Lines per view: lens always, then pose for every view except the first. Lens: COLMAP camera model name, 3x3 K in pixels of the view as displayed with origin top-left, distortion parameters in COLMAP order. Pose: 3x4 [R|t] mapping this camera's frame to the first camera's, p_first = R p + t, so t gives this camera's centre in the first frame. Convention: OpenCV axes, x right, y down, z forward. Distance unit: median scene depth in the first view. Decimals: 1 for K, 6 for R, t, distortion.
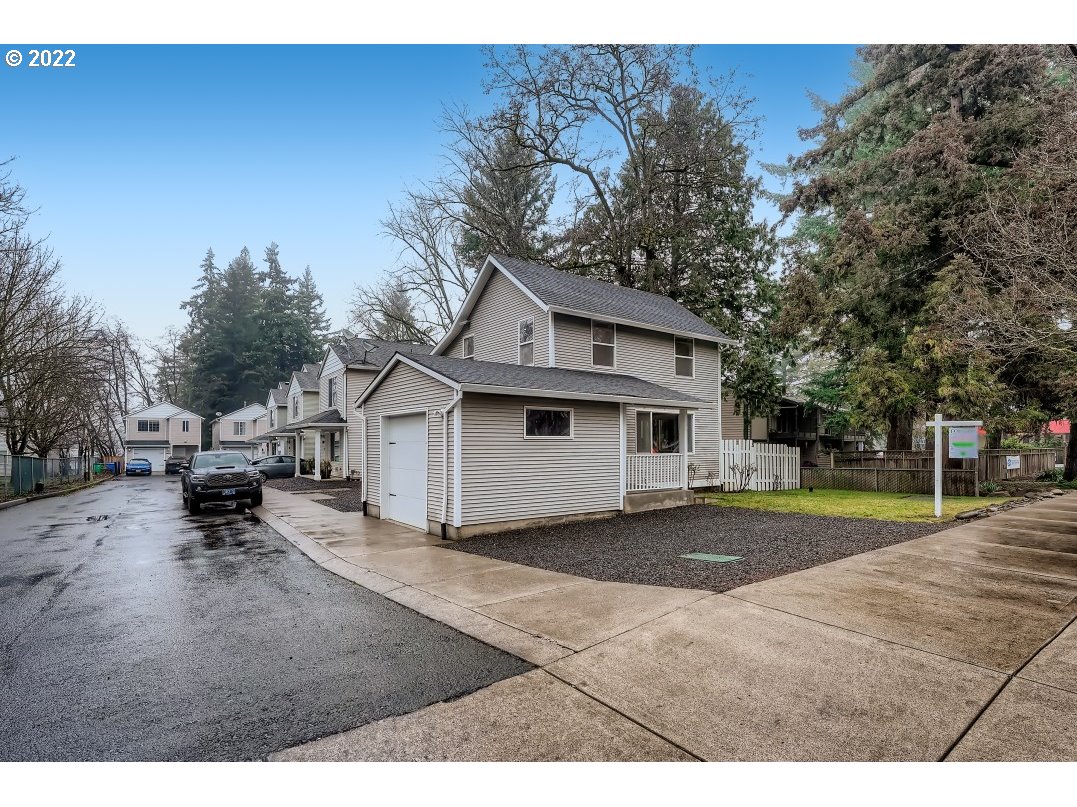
lens RADIAL K [[526.4, 0, 534.6], [0, 526.4, 403.0], [0, 0, 1]] dist [-0.010825, 0.005538]
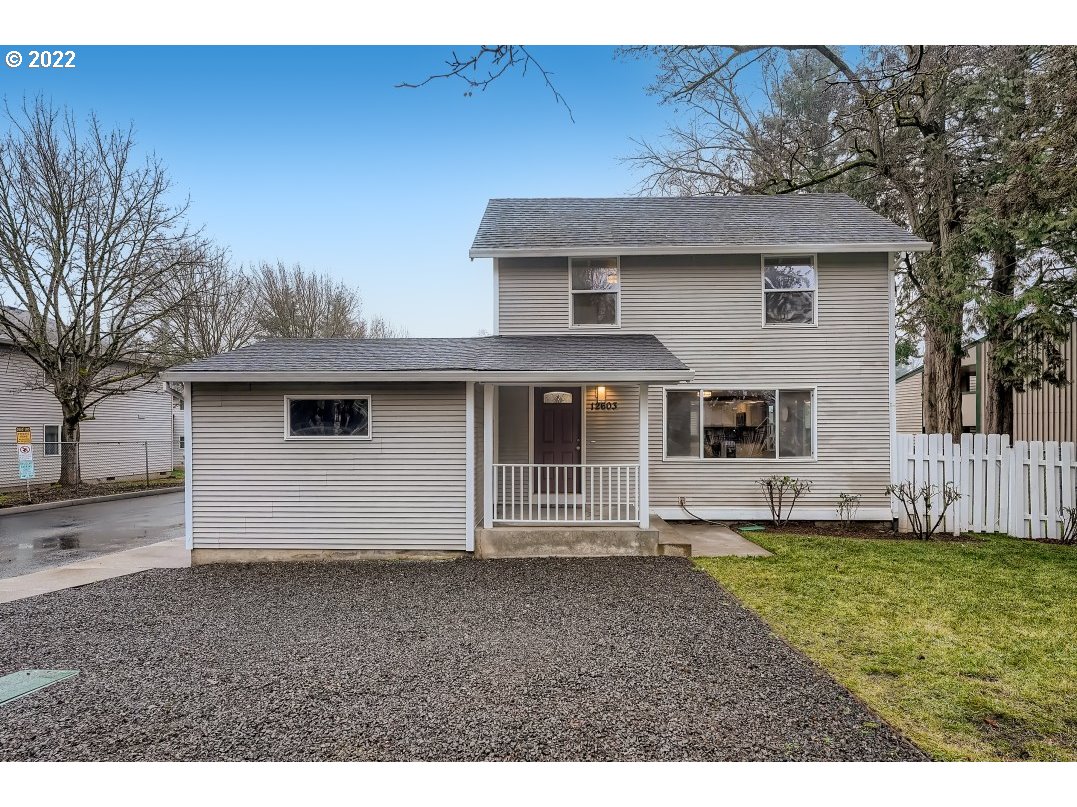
lens RADIAL K [[526.4, 0, 539.4], [0, 526.4, 413.8], [0, 0, 1]] dist [-0.010825, 0.005538]
pose [[0.785116, -0.023057, -0.618919, 0.577273], [0.051372, 0.998288, 0.027977, 0.023513], [0.617215, -0.053760, 0.784956, 0.523745]]
